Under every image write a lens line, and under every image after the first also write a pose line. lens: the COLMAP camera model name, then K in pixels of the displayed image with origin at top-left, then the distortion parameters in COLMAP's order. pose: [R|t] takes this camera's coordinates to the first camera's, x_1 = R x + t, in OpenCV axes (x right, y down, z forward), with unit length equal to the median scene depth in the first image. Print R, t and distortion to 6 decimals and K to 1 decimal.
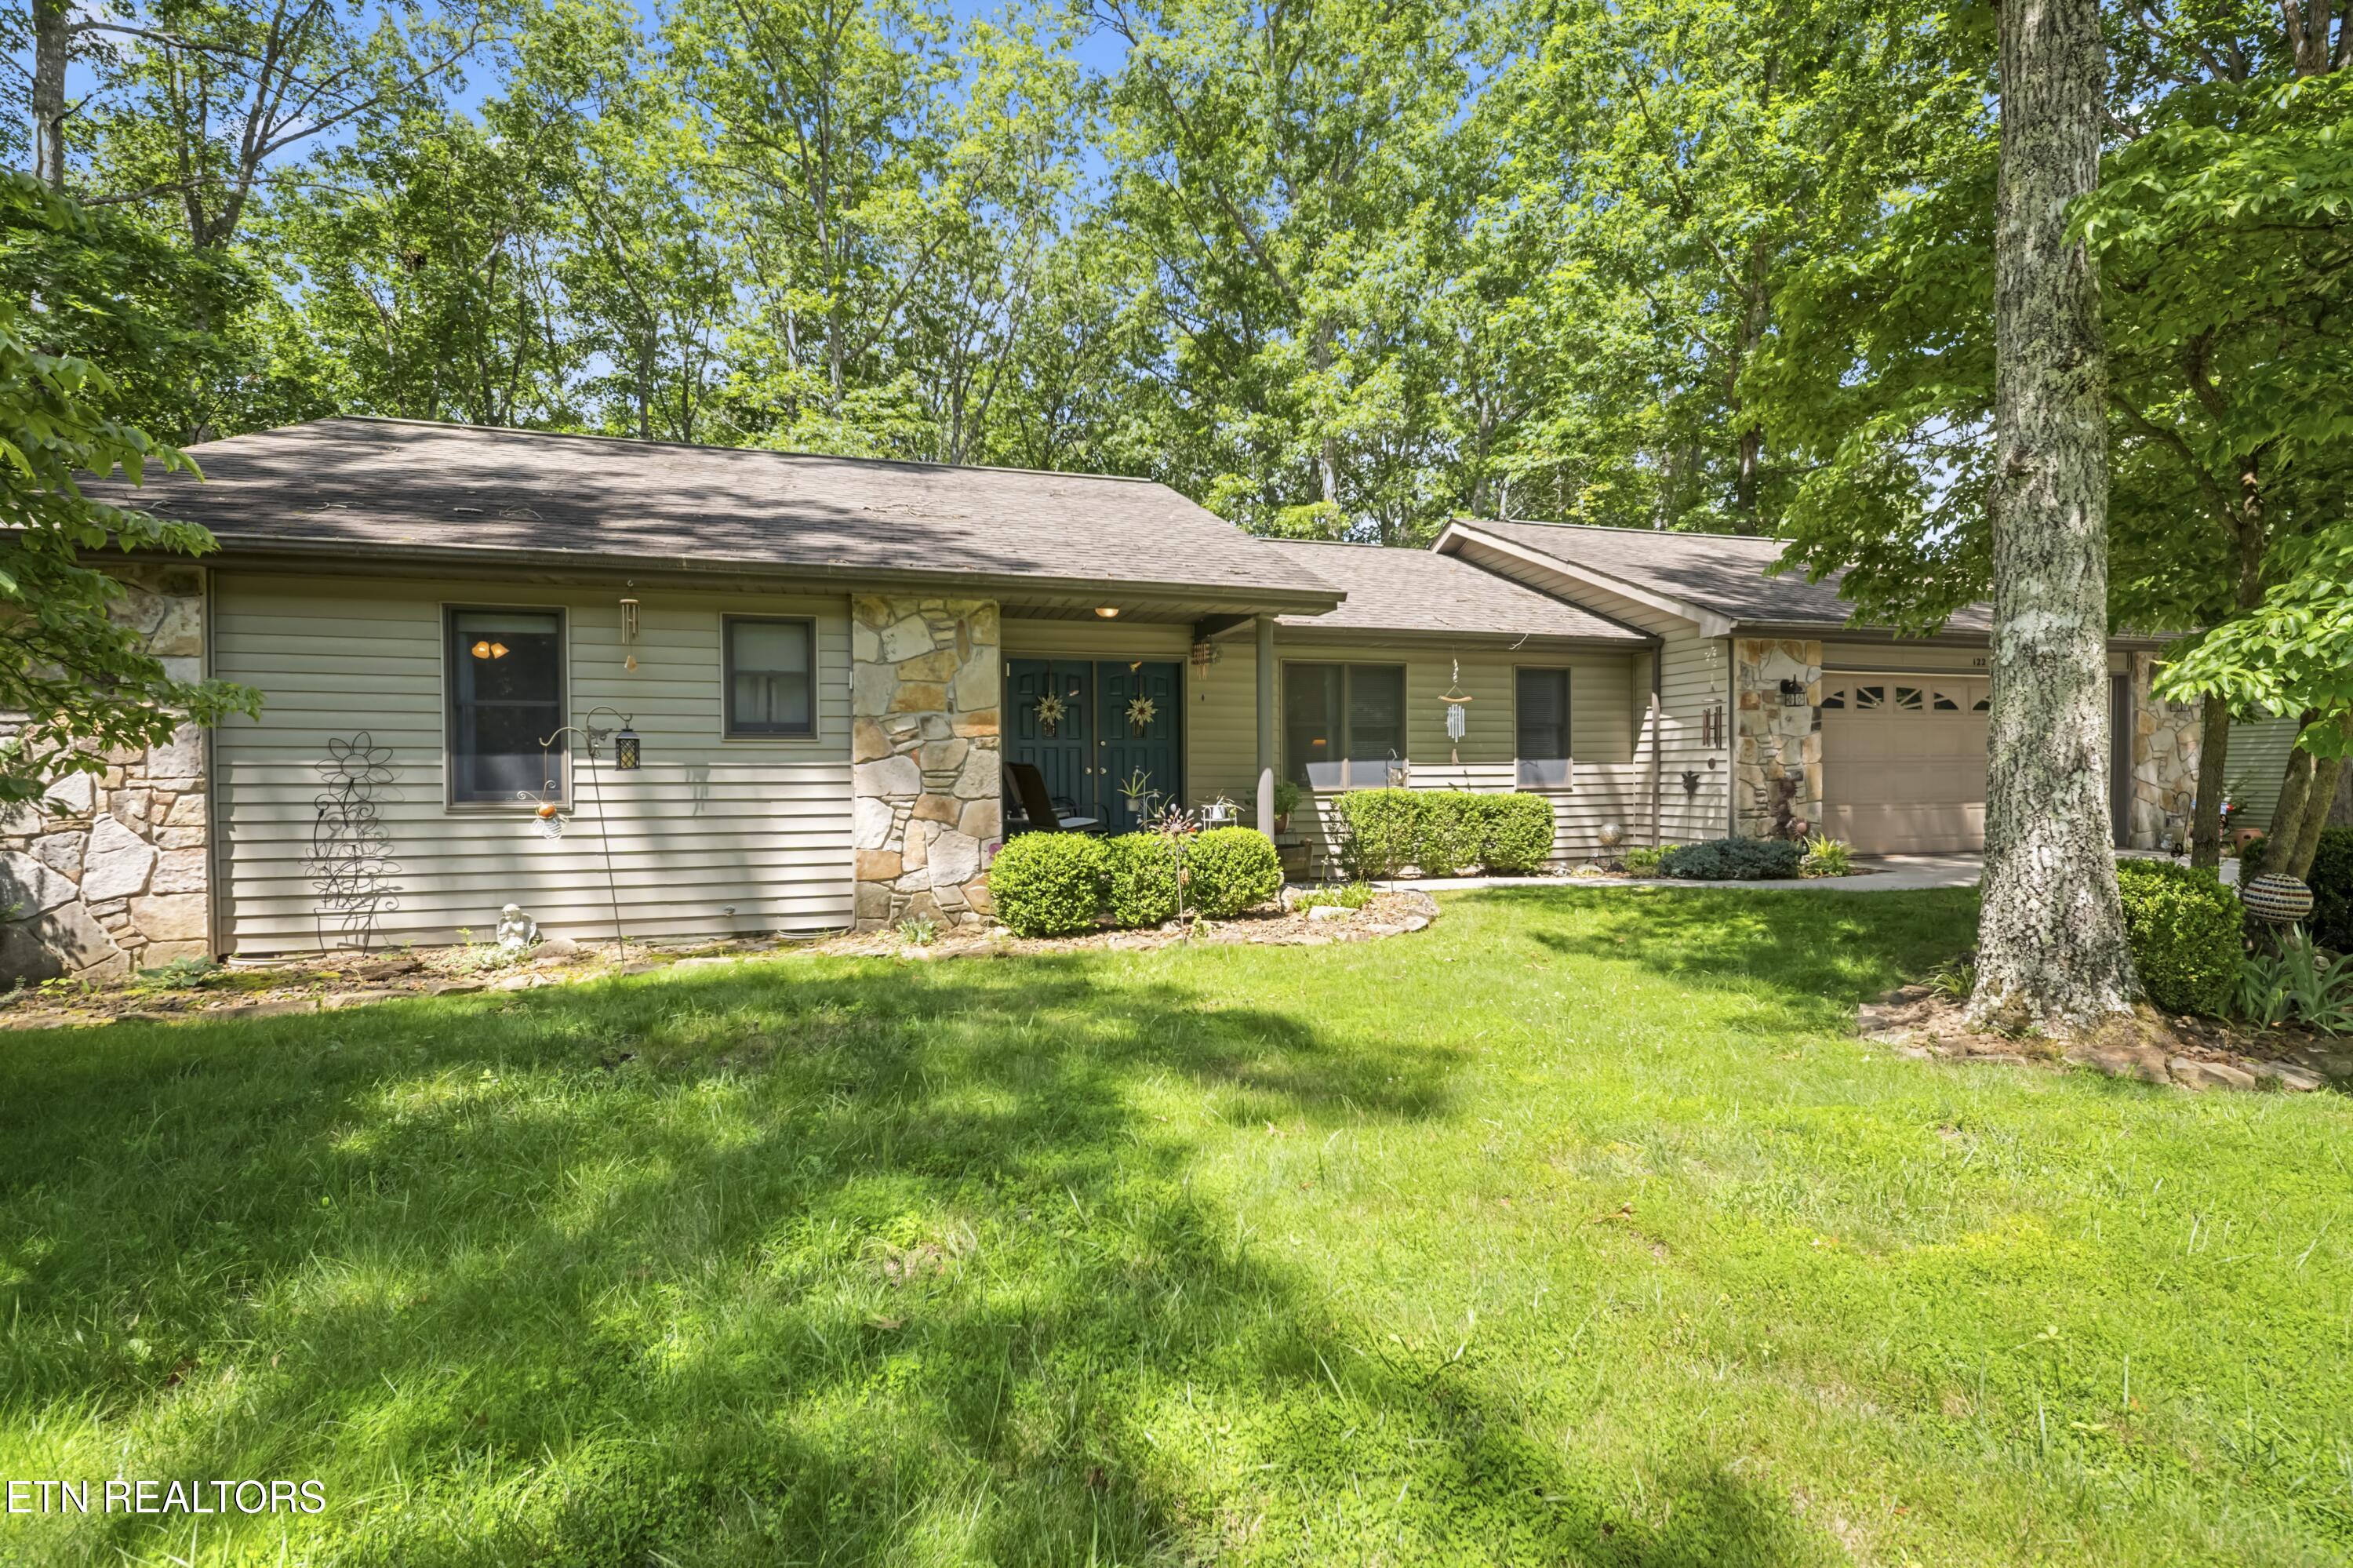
lens RADIAL K [[1062.1, 0, 1206.1], [0, 1062.1, 798.7], [0, 0, 1]] dist [-0.001650, -0.005972]
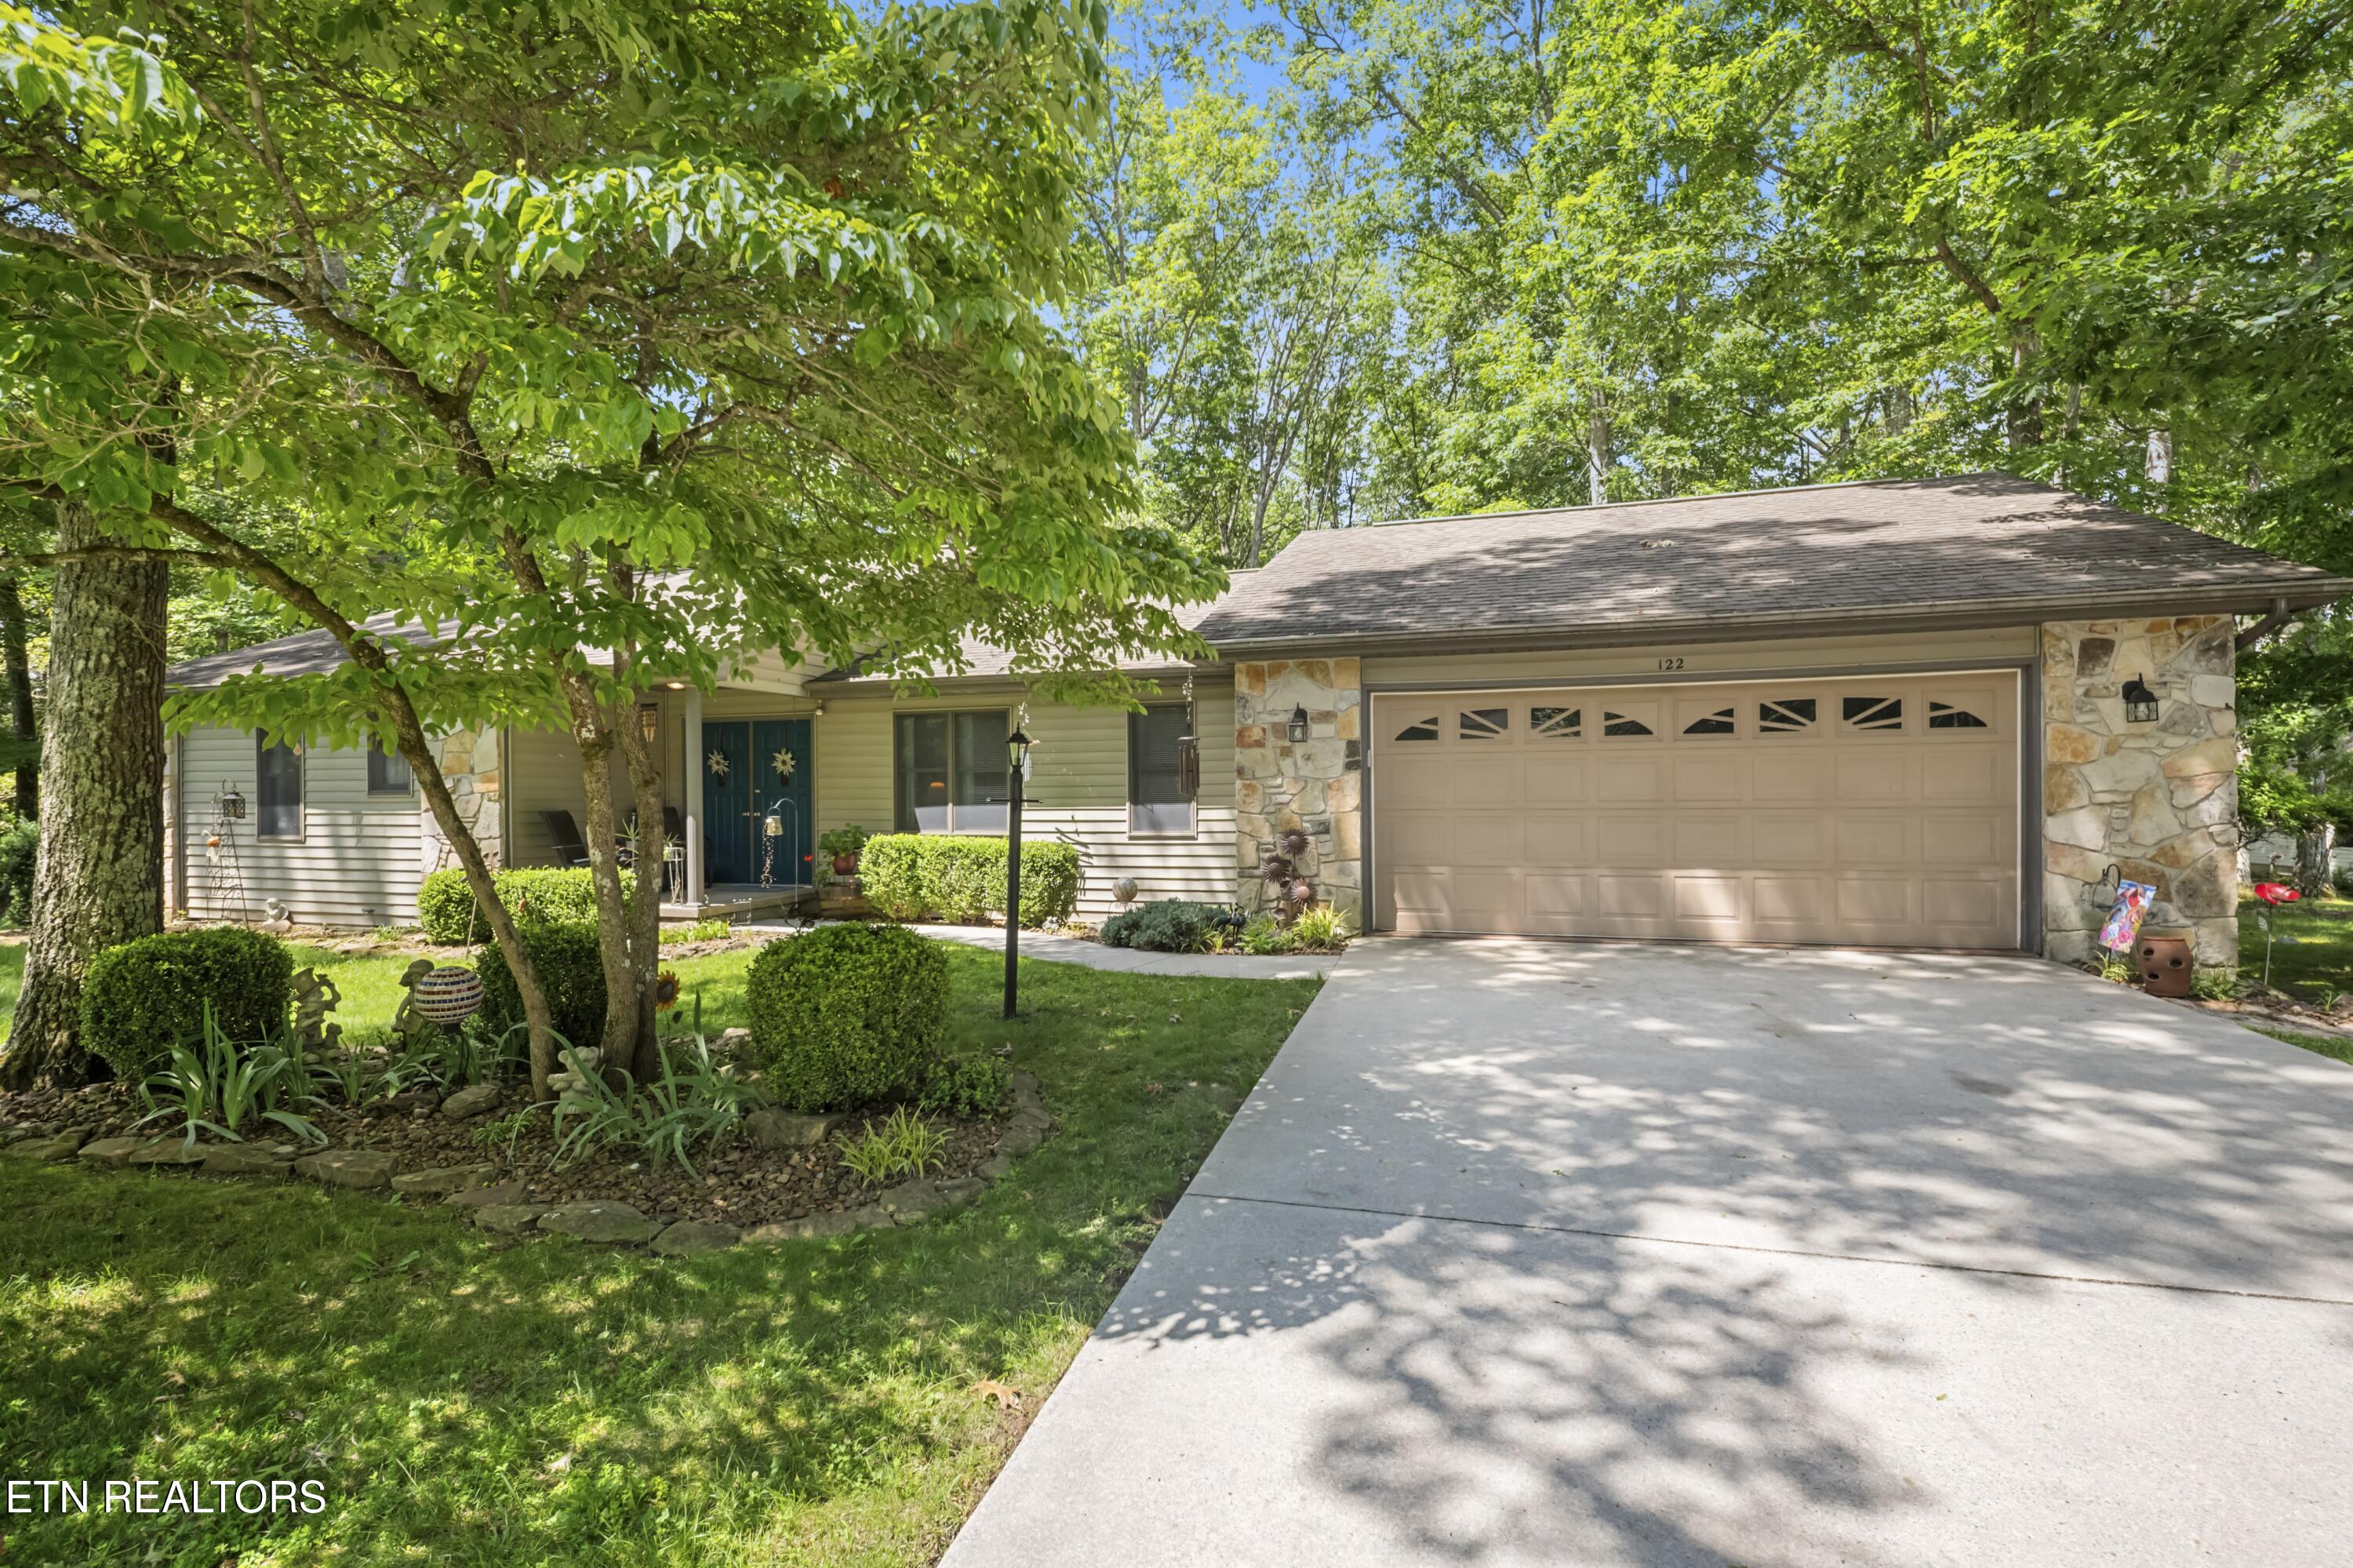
lens RADIAL K [[1063.8, 0, 1205.1], [0, 1063.8, 782.0], [0, 0, 1]] dist [0.000809, -0.000321]
pose [[0.828223, -0.006939, -0.560355, 0.917410], [-0.013459, 0.999389, -0.032269, -0.028560], [0.560237, 0.034268, 0.827623, 0.282007]]
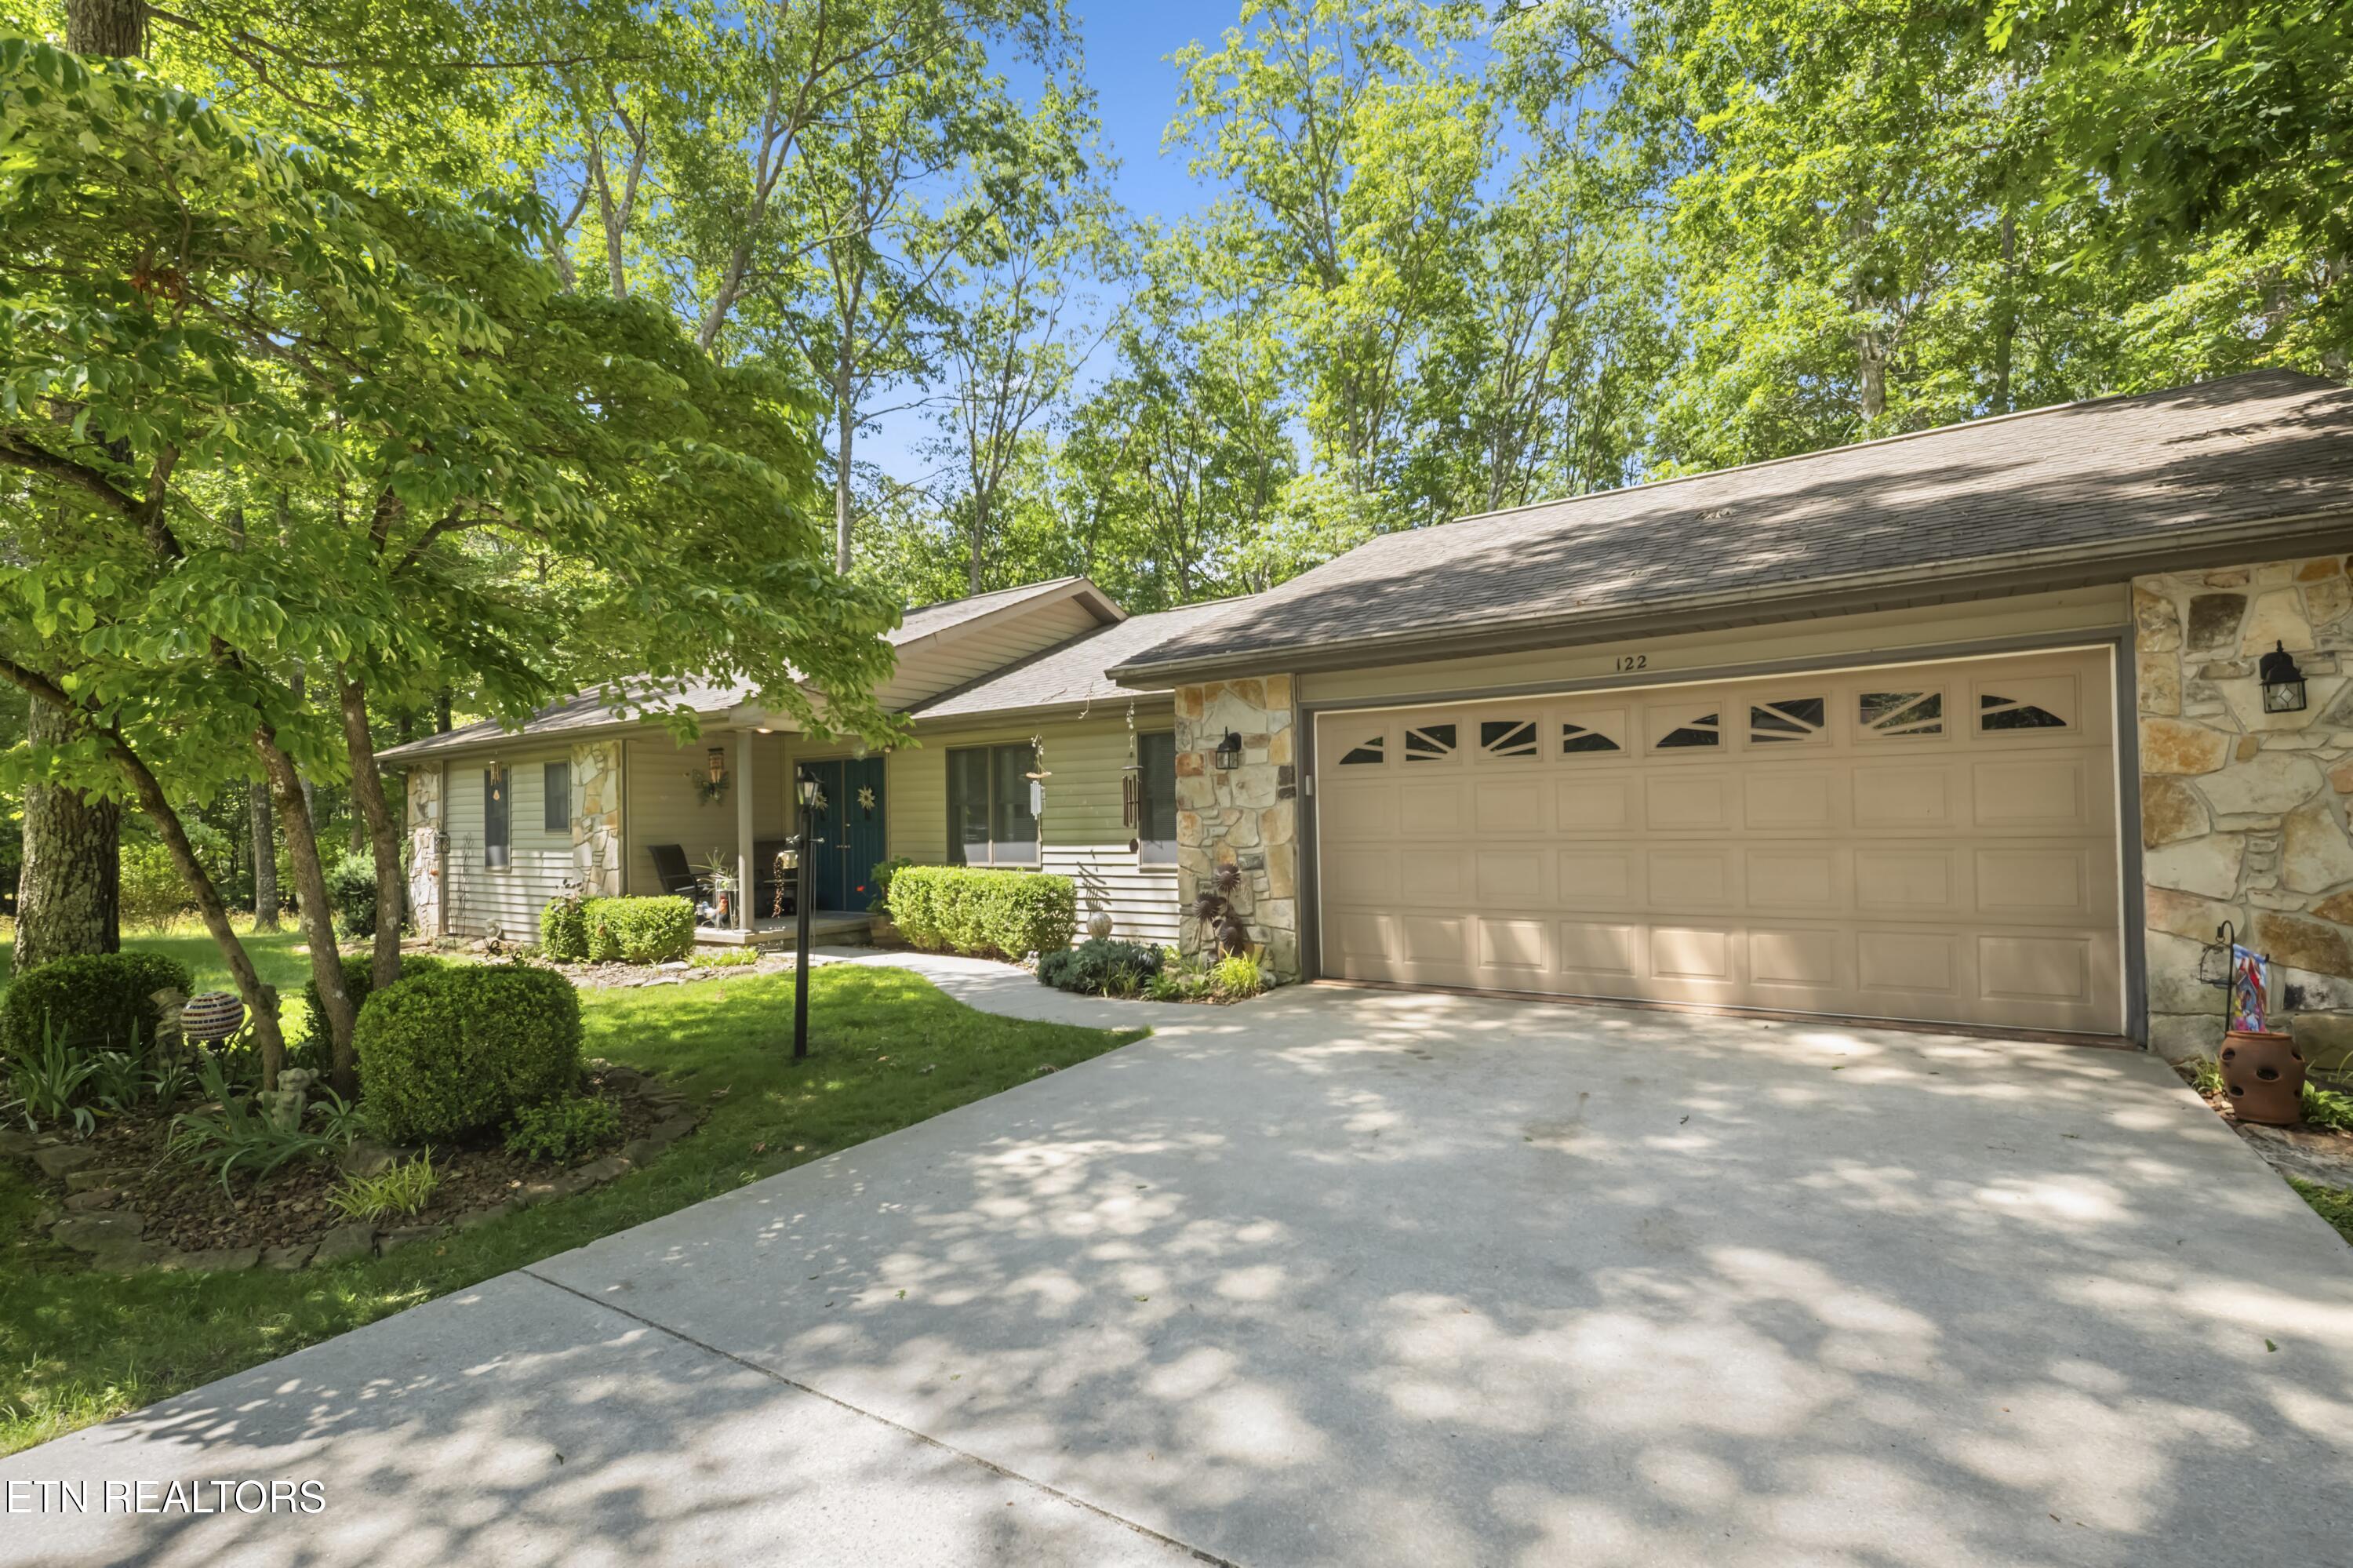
lens RADIAL K [[1062.1, 0, 1206.1], [0, 1062.1, 798.7], [0, 0, 1]] dist [-0.001650, -0.005972]
pose [[0.623105, -0.022904, -0.781803, 1.086158], [-0.006378, 0.999389, -0.034362, -0.039621], [0.782112, 0.026397, 0.622578, 0.510417]]
